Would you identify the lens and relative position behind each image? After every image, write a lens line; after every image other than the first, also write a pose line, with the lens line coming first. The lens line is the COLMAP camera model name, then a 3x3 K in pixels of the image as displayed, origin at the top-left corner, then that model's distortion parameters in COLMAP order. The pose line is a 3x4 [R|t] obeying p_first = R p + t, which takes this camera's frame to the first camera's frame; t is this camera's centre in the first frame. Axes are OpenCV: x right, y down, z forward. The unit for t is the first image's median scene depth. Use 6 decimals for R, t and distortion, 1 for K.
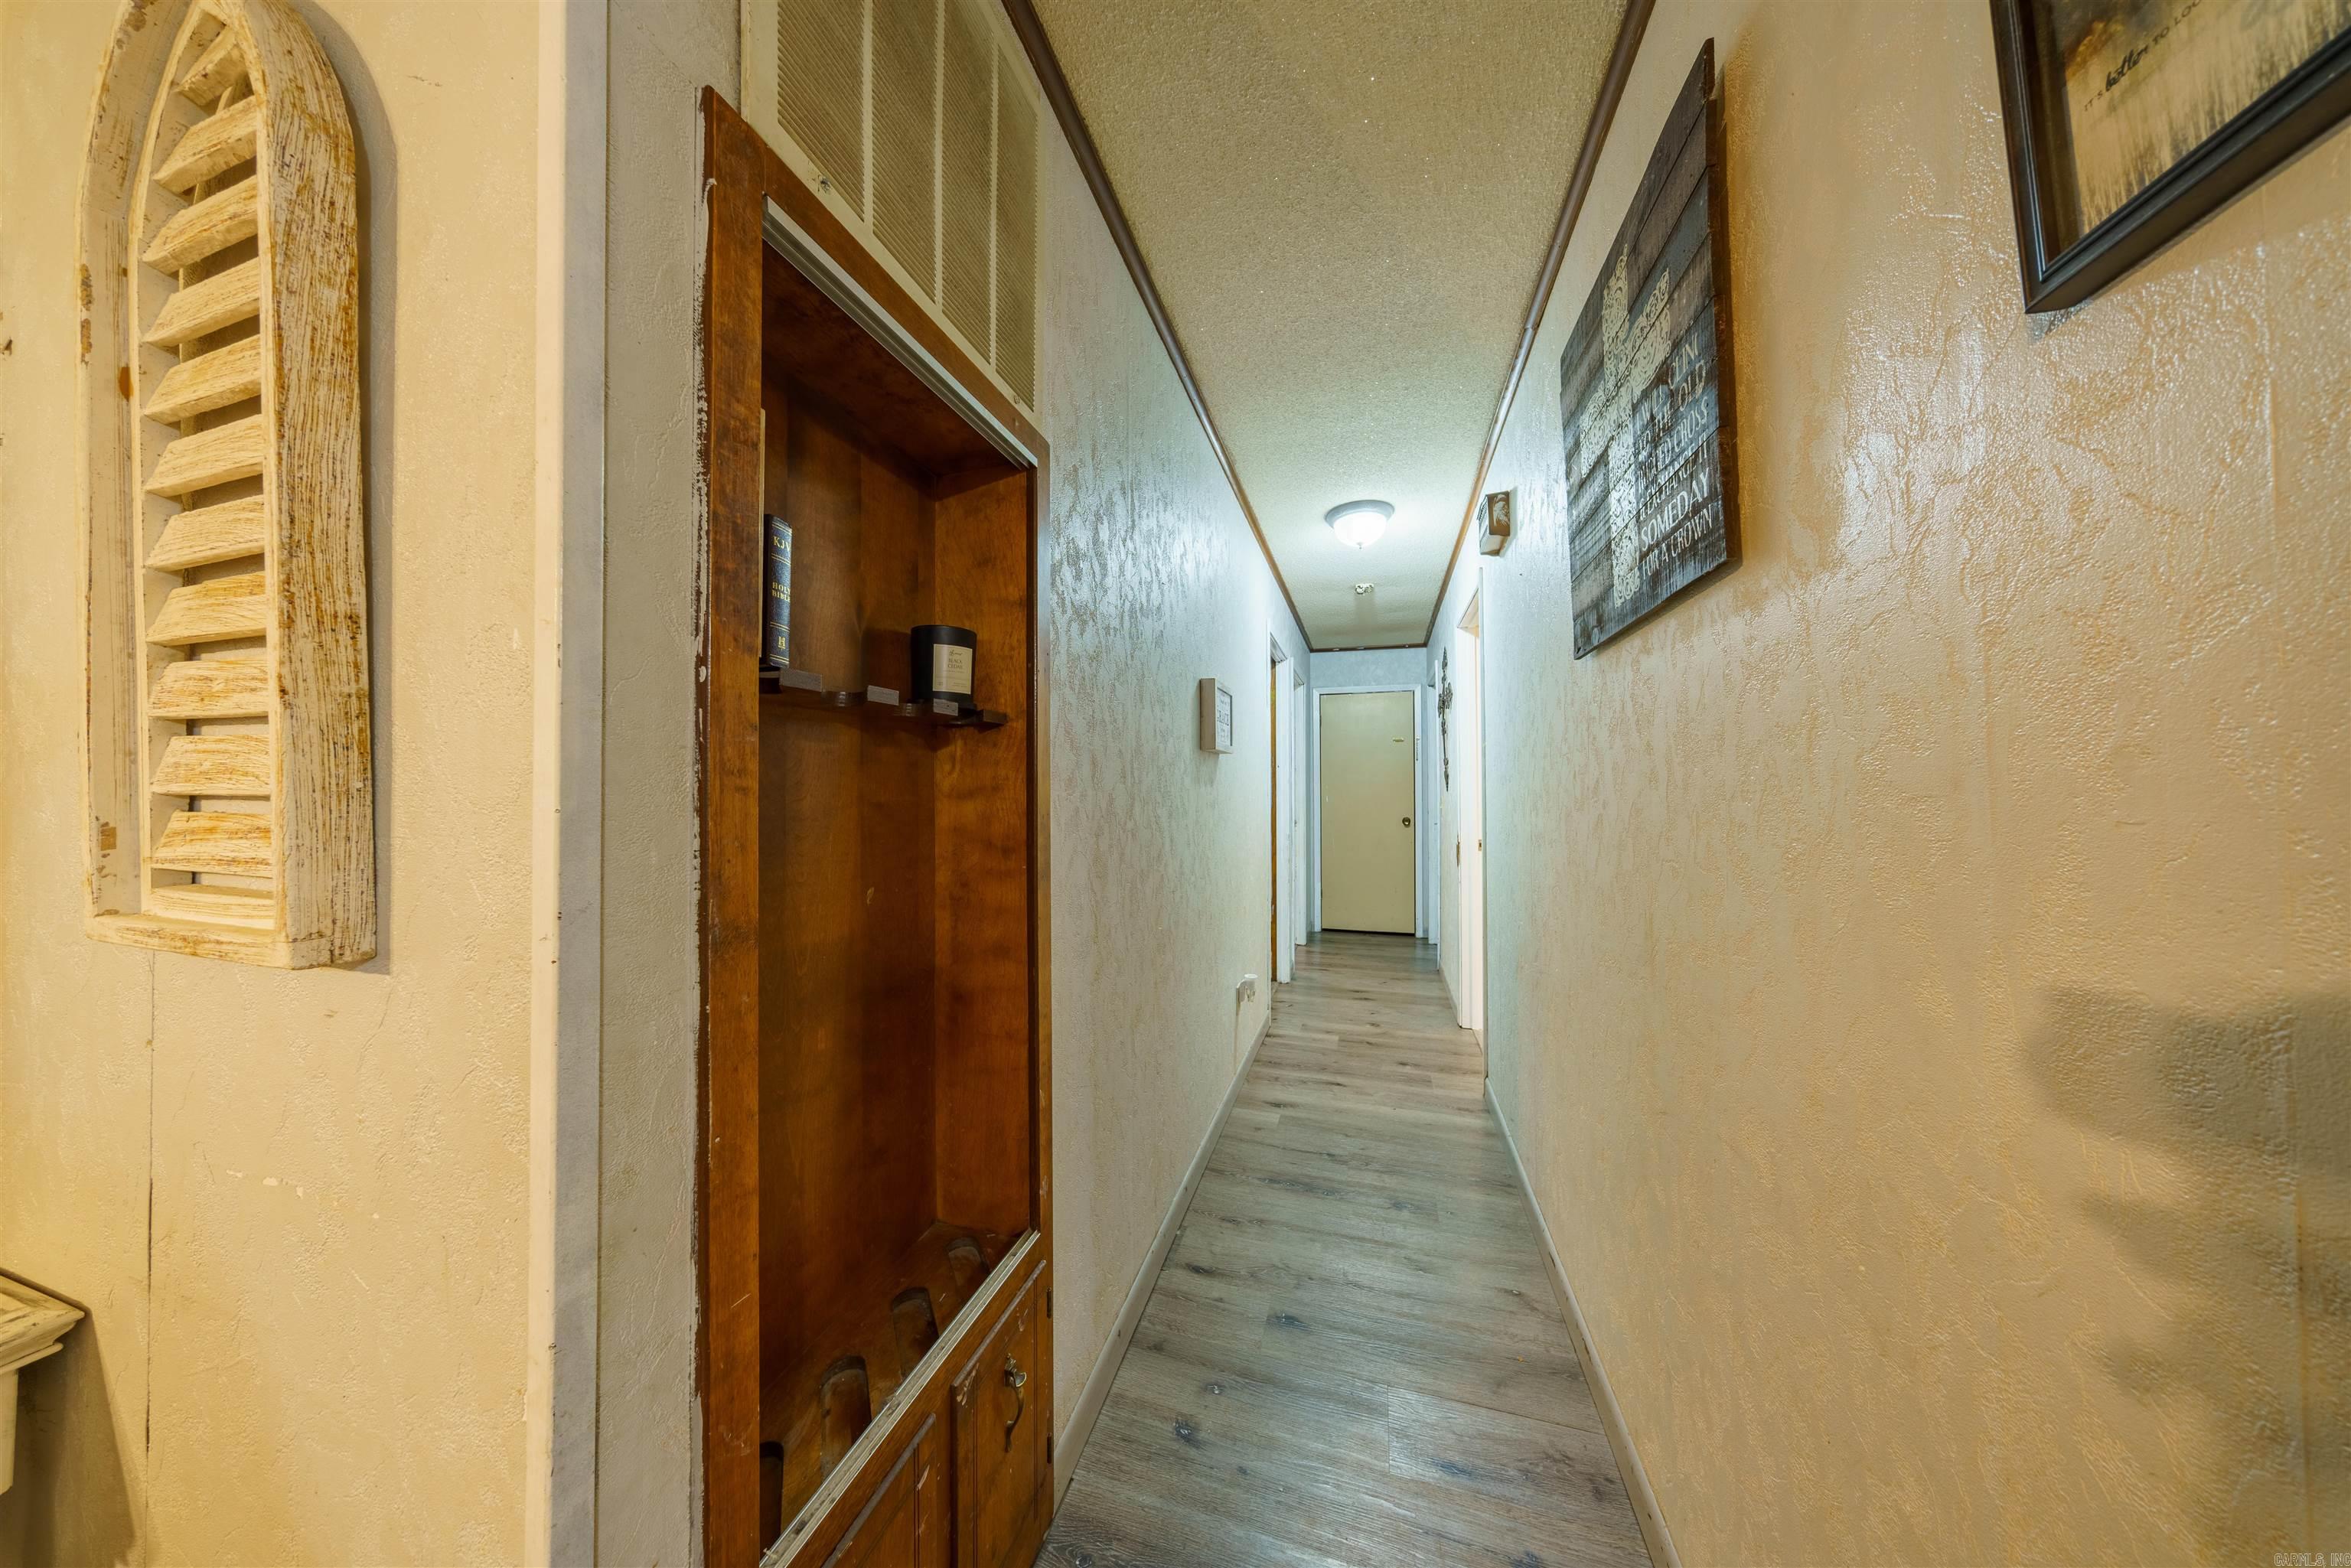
lens RADIAL K [[673.7, 0, 1169.7], [0, 673.7, 789.7], [0, 0, 1]] dist [0.001120, 0.000155]
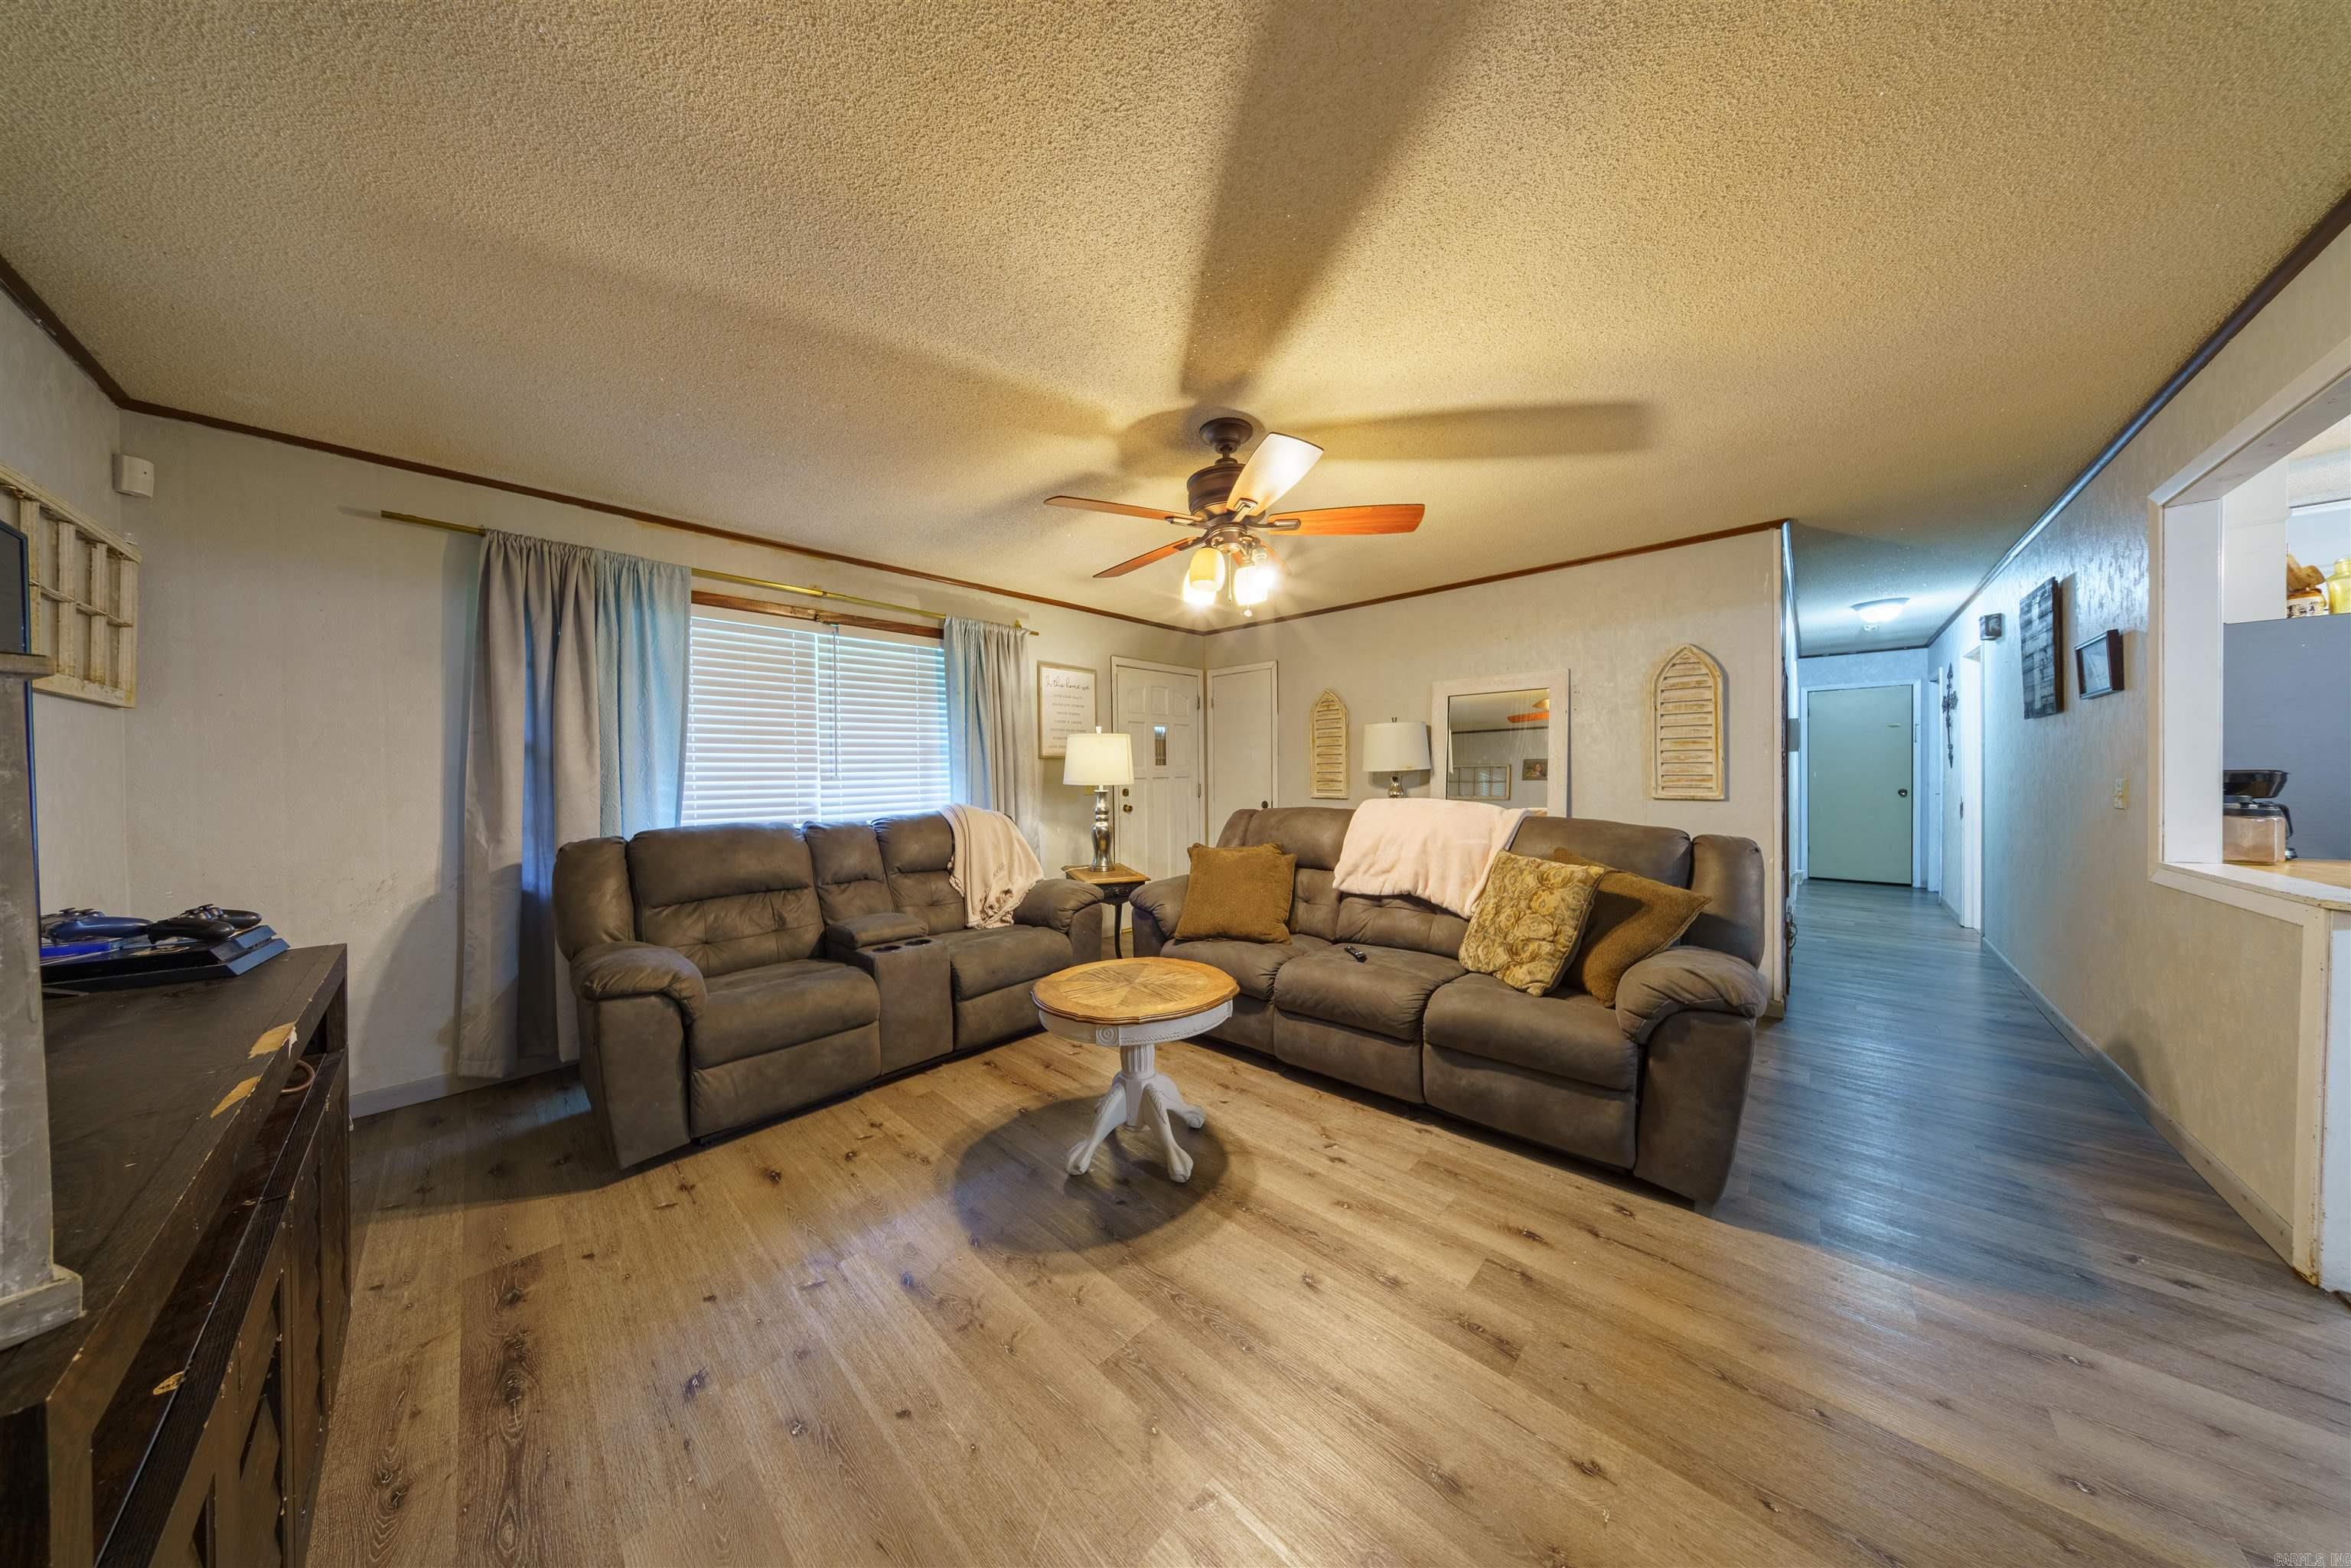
lens RADIAL K [[673.7, 0, 1170.2], [0, 673.7, 779.2], [0, 0, 1]] dist [0.001120, 0.000155]
pose [[0.893312, 0.004391, -0.449415, -0.370297], [0.004196, 0.999827, 0.018110, -0.007436], [0.449417, -0.018064, 0.893139, -0.892382]]
